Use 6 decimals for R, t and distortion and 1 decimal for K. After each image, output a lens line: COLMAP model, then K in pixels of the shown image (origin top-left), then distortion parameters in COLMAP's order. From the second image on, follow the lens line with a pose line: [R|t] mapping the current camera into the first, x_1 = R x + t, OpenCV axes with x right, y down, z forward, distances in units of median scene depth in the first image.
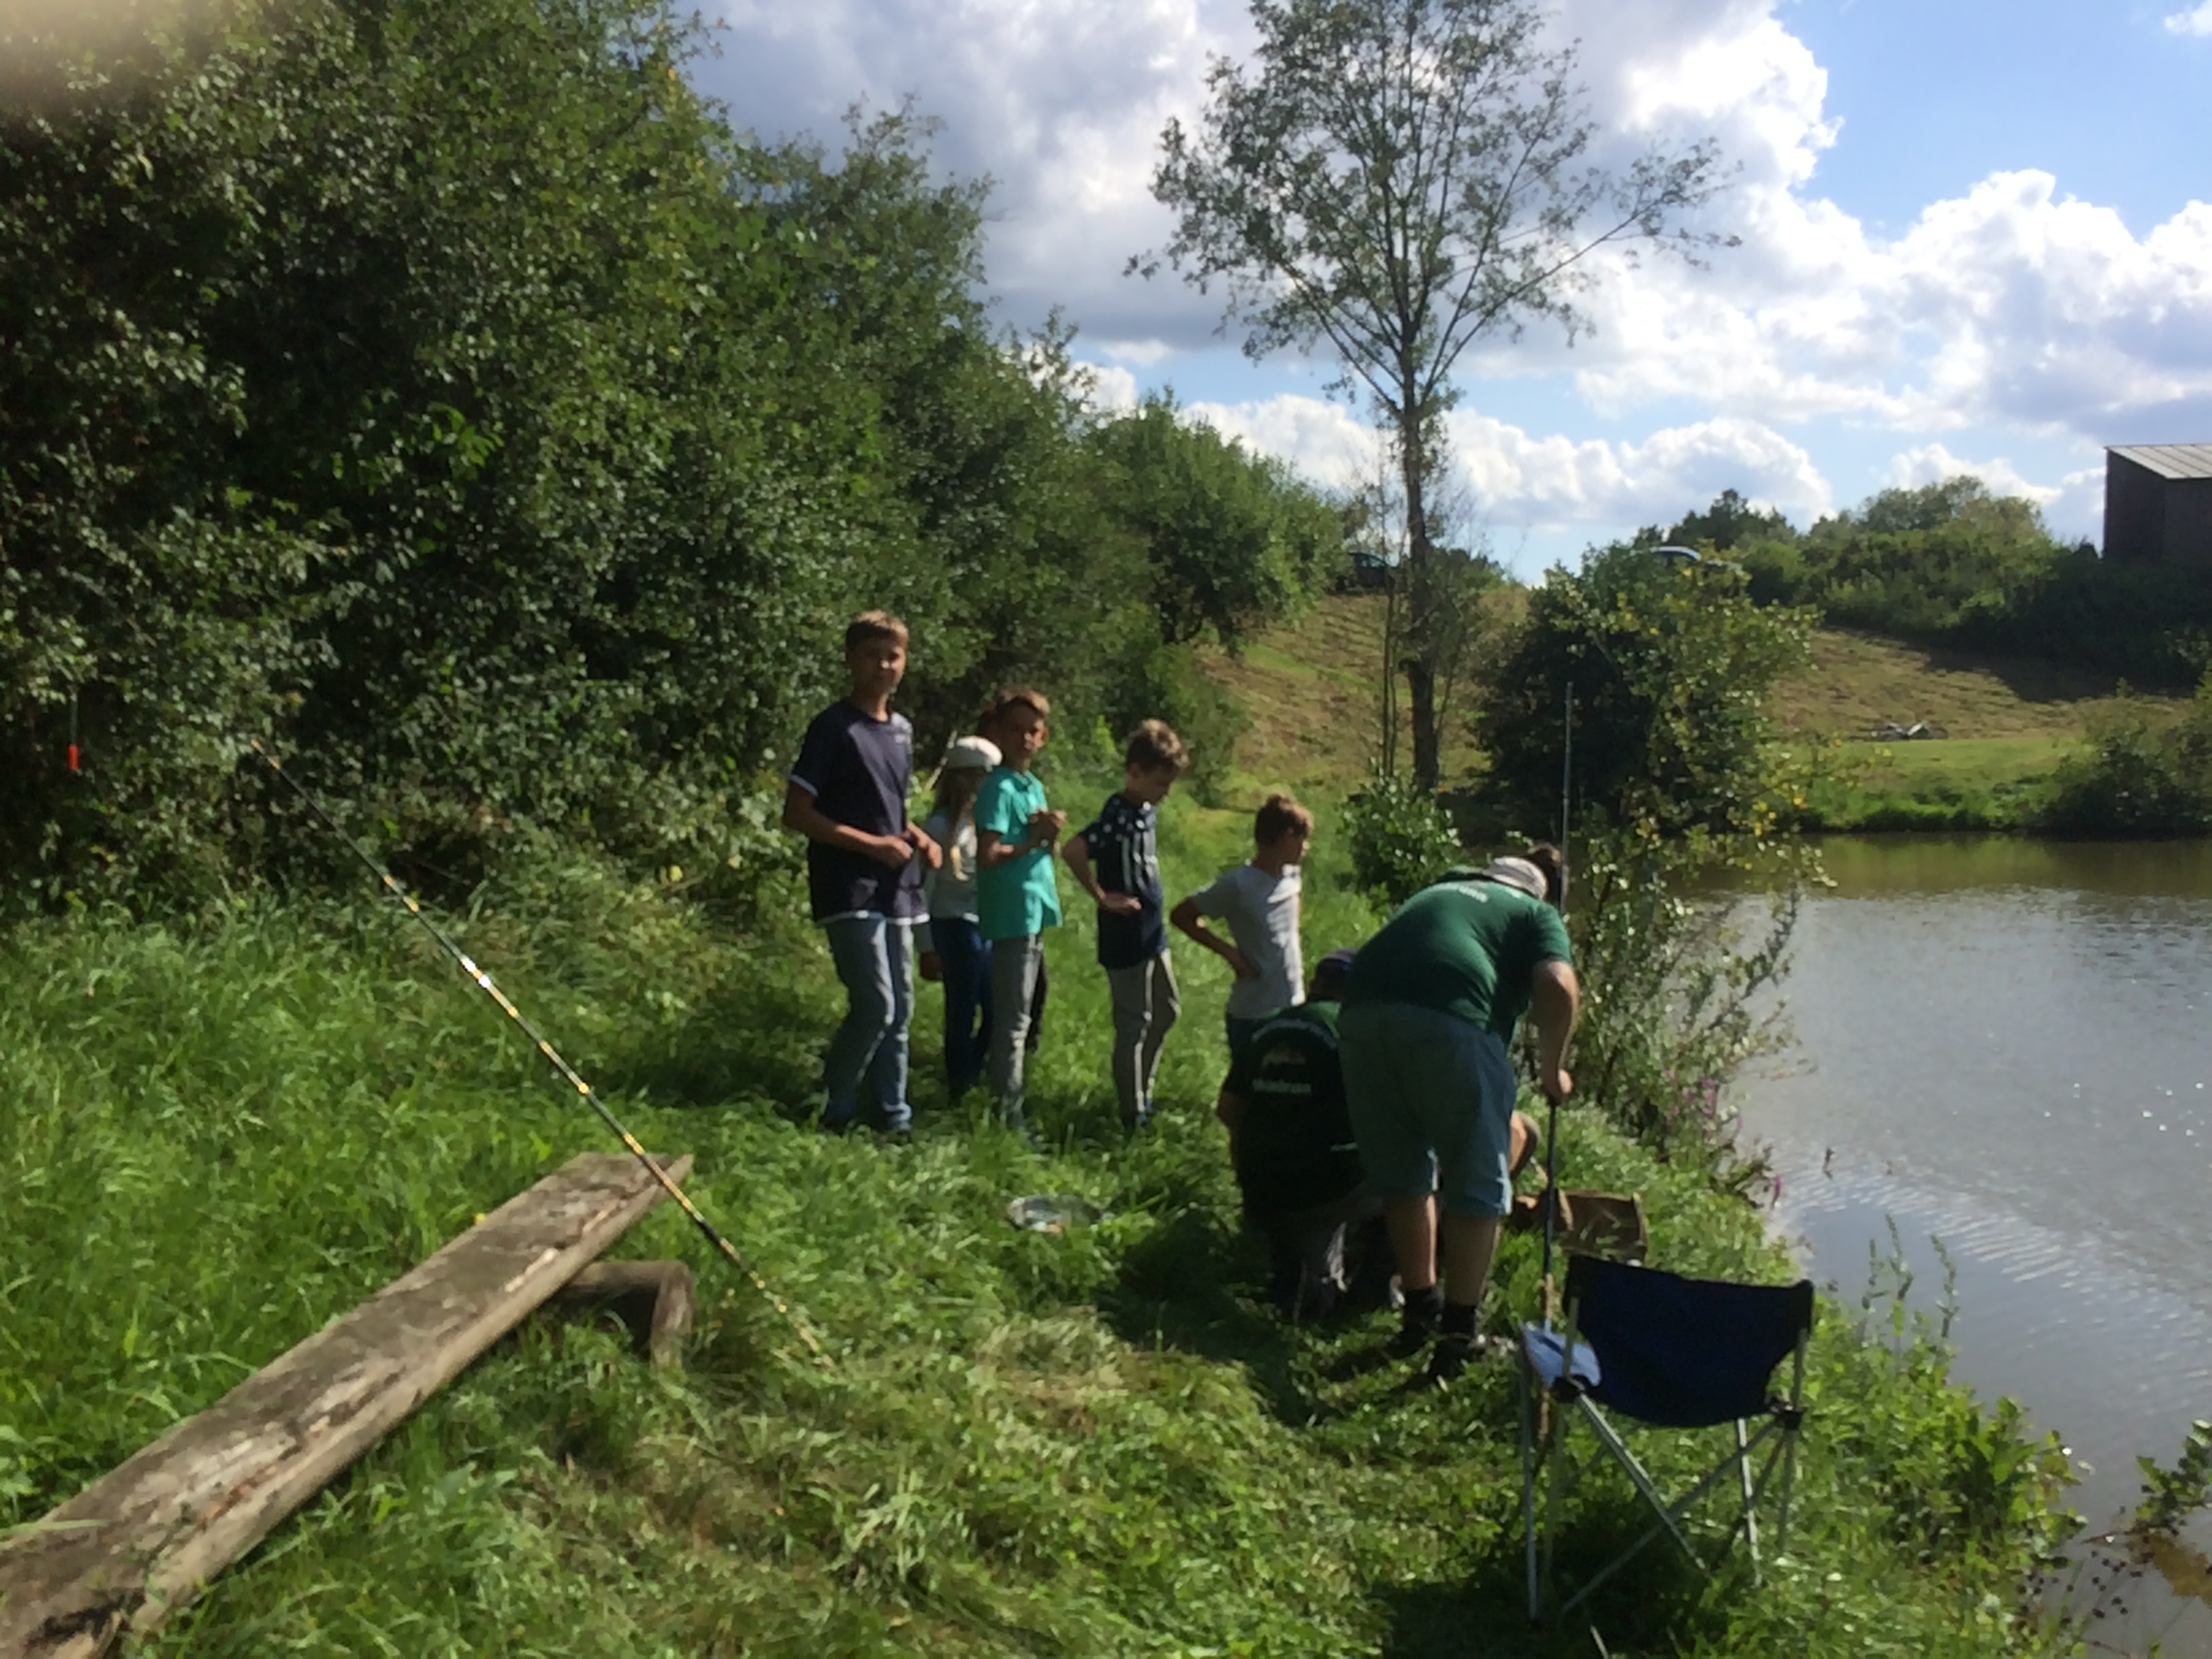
lens RADIAL K [[1896.4, 0, 1036.7], [0, 1896.4, 817.1], [0, 0, 1]] dist [0.232510, -0.000289]
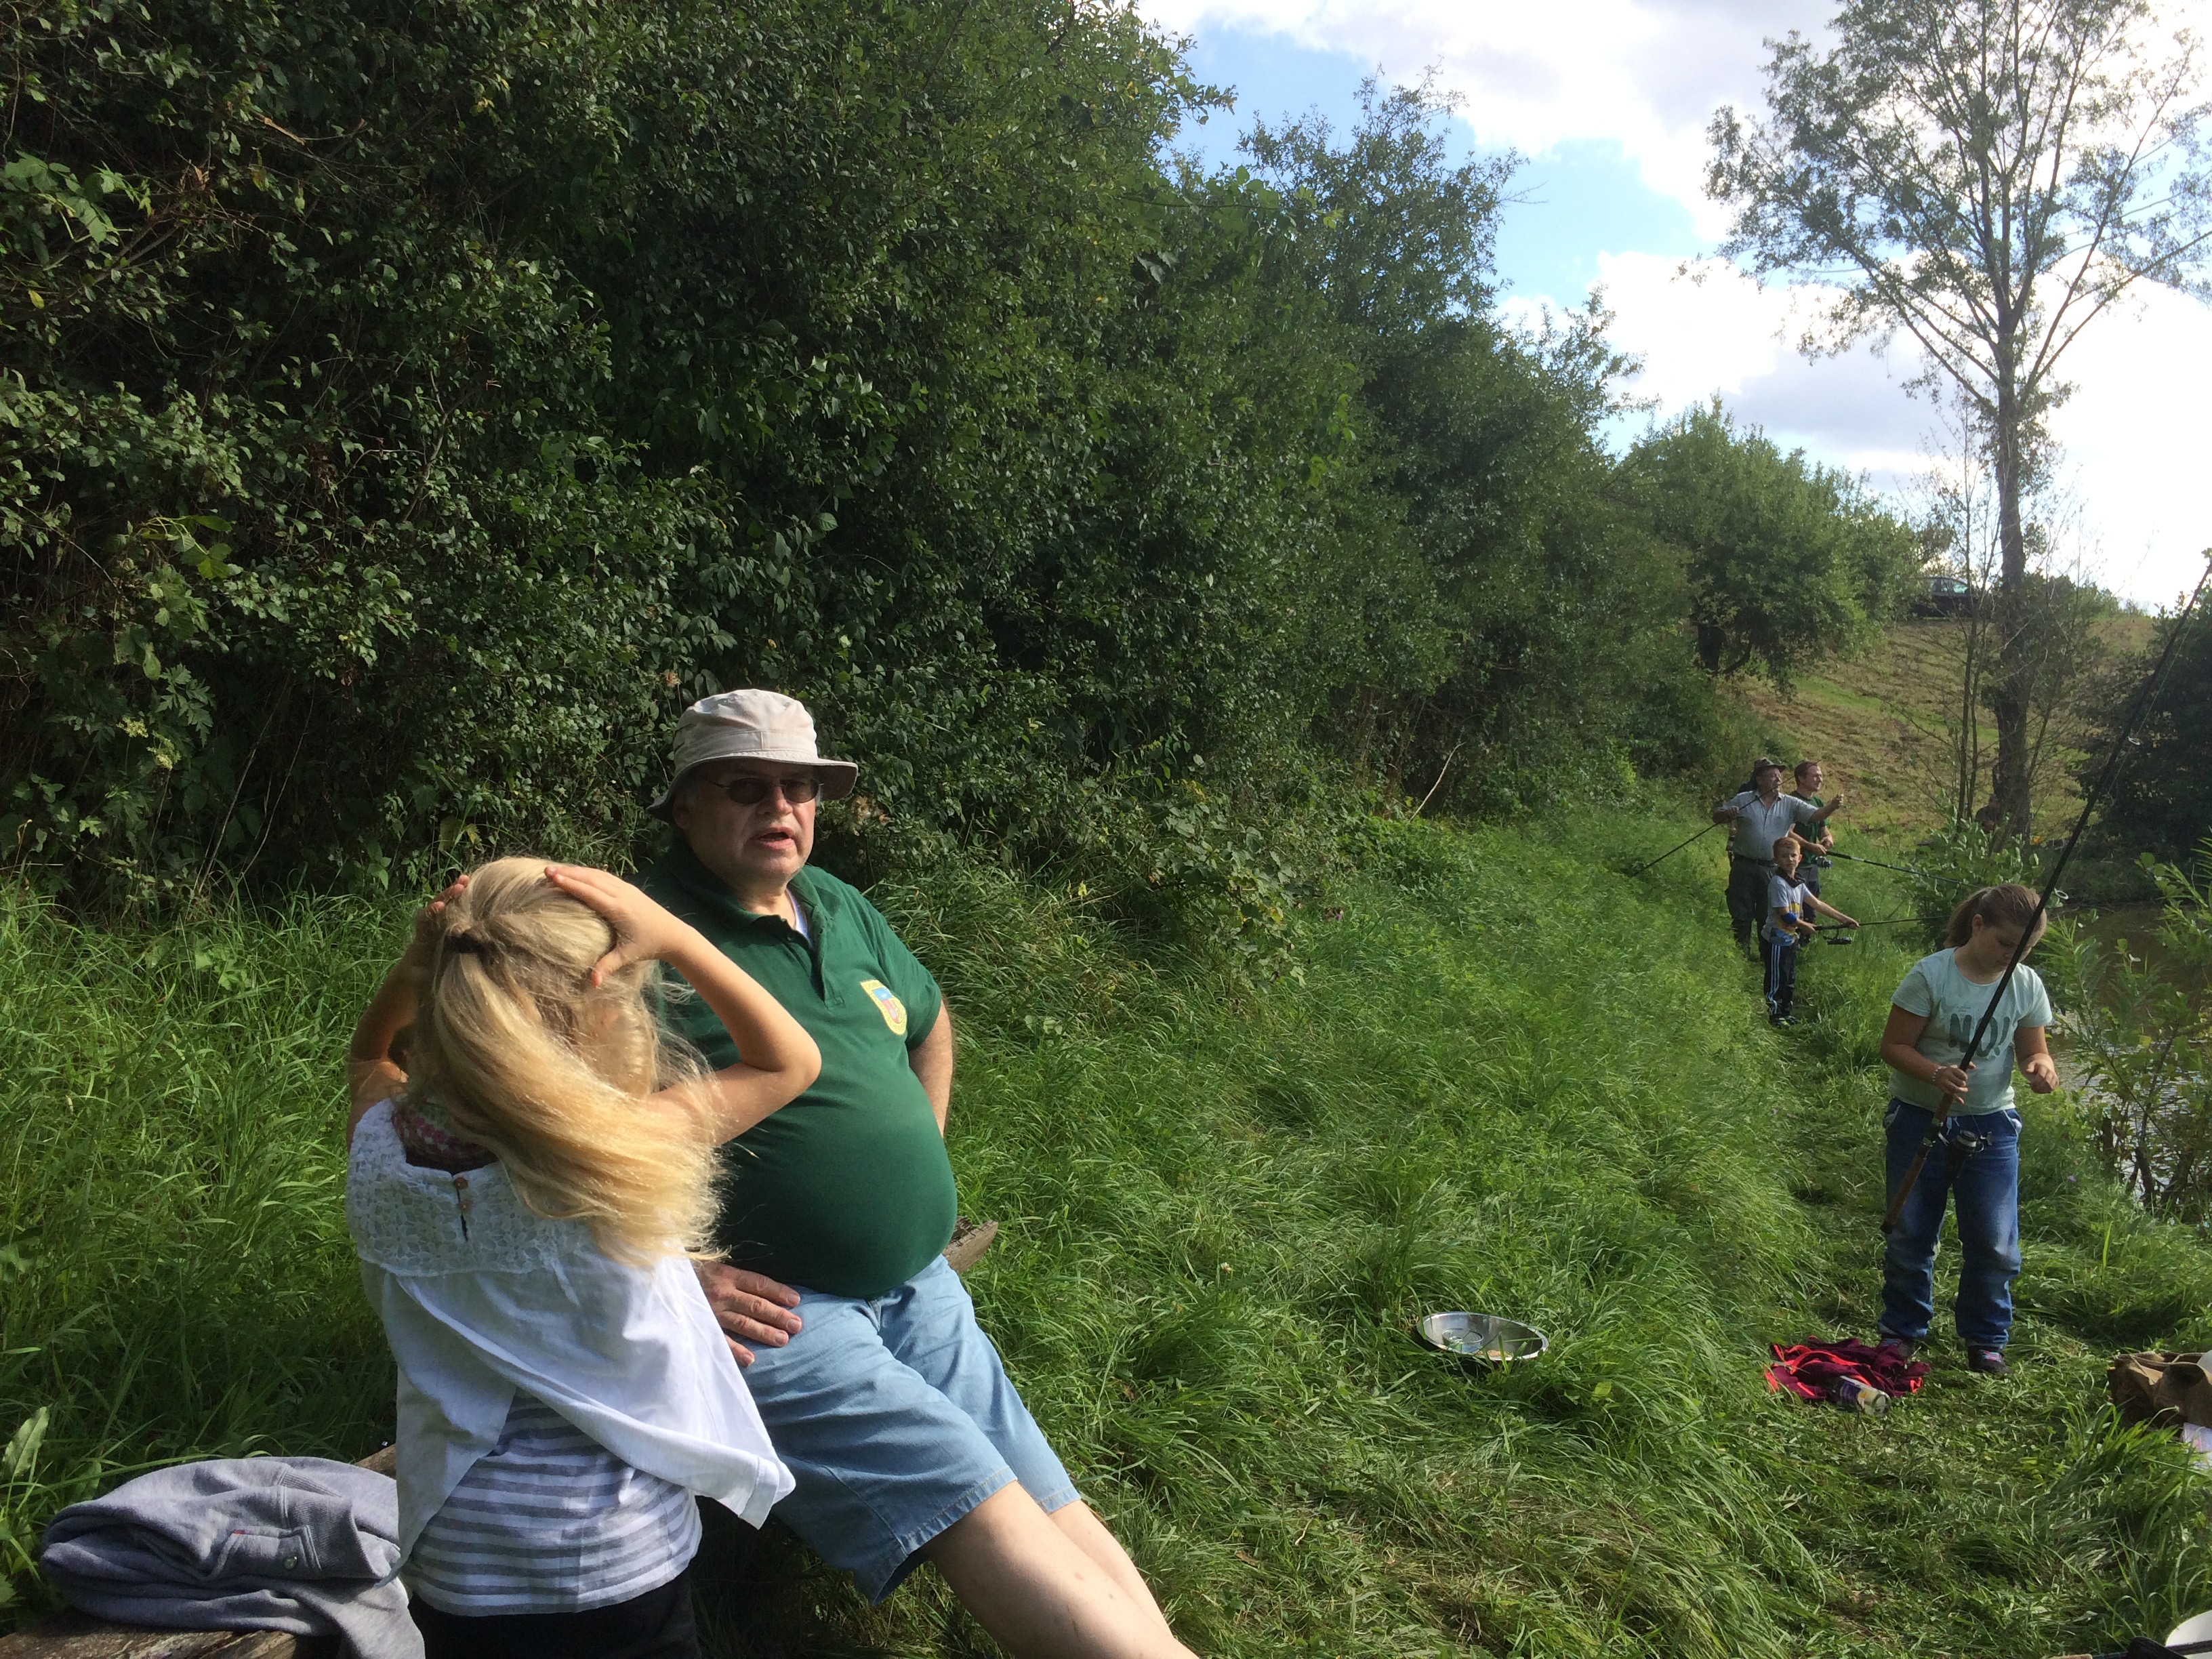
lens RADIAL K [[1867.5, 0, 1106.0], [0, 1867.5, 829.5], [0, 0, 1]] dist [0.103655, -0.007438]
pose [[0.971066, 0.023615, -0.237642, 0.005711], [-0.026783, 0.999590, -0.010111, 0.002845], [0.237306, 0.016184, 0.971300, 0.051432]]
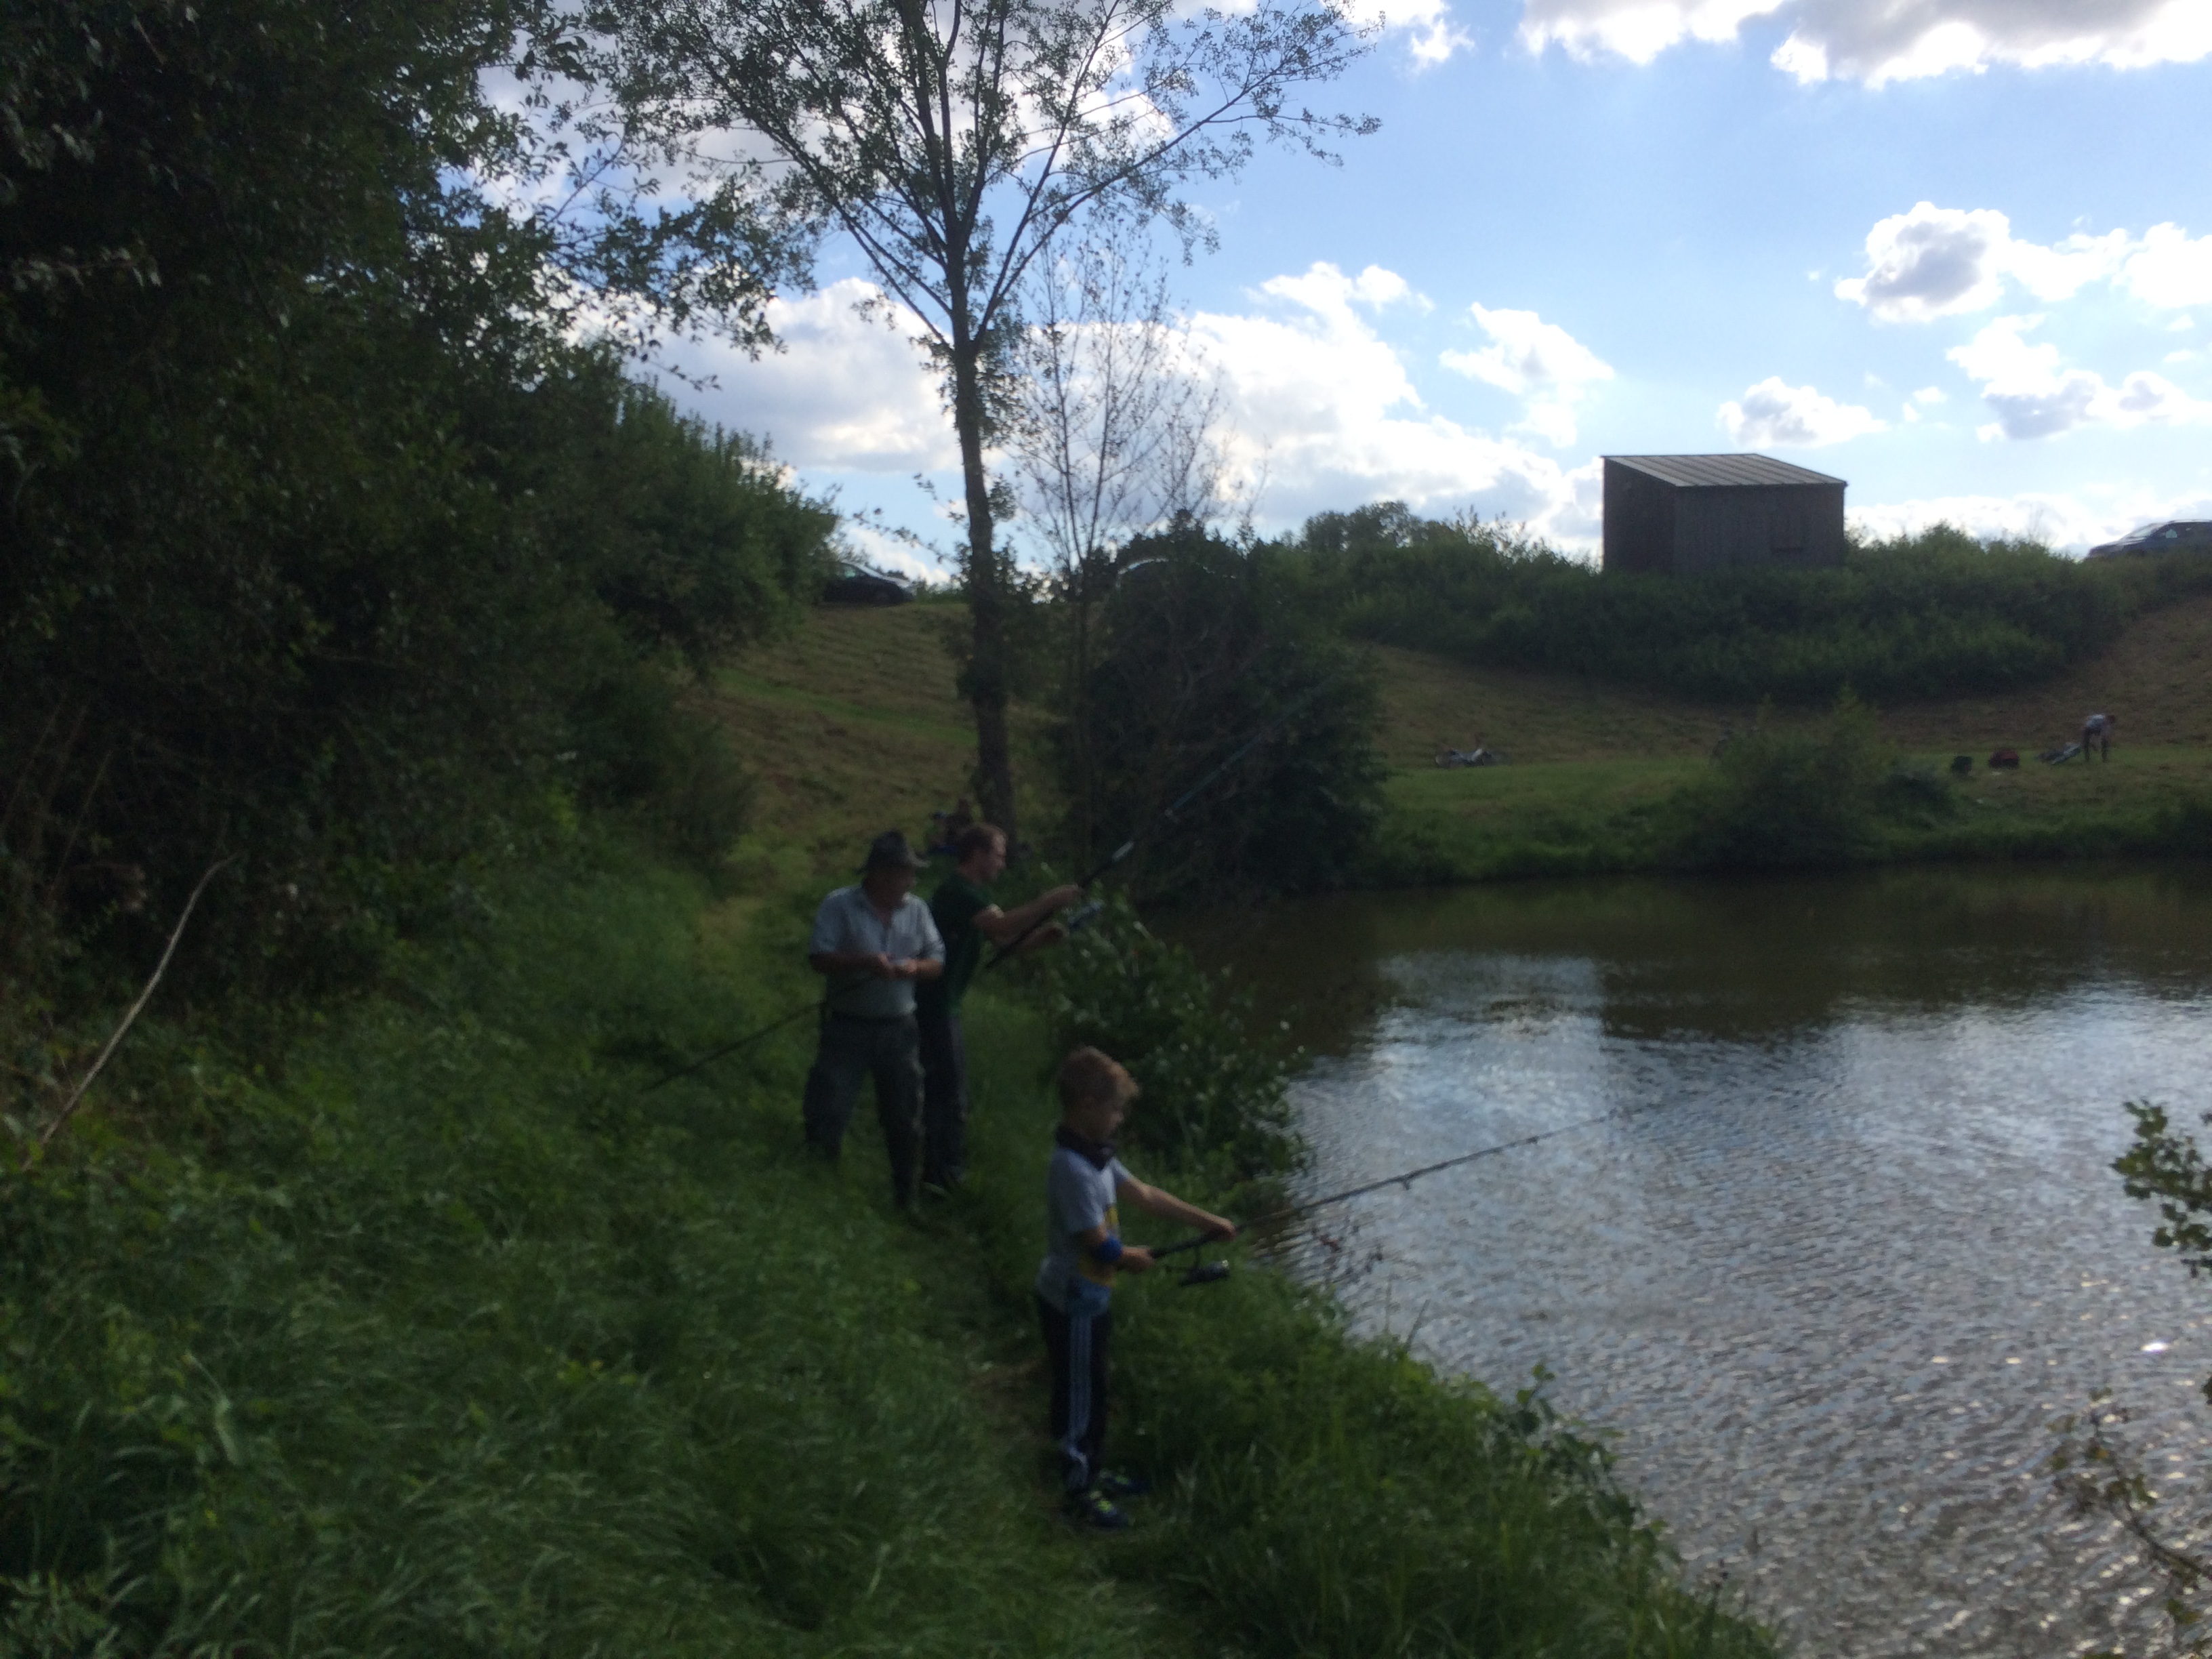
lens RADIAL K [[1896.4, 0, 1036.7], [0, 1896.4, 817.1], [0, 0, 1]] dist [0.232510, -0.000289]
pose [[0.955288, -0.038682, 0.293135, -0.003716], [0.042733, 0.999059, -0.007424, -0.022972], [-0.292572, 0.019619, 0.956042, 0.293115]]
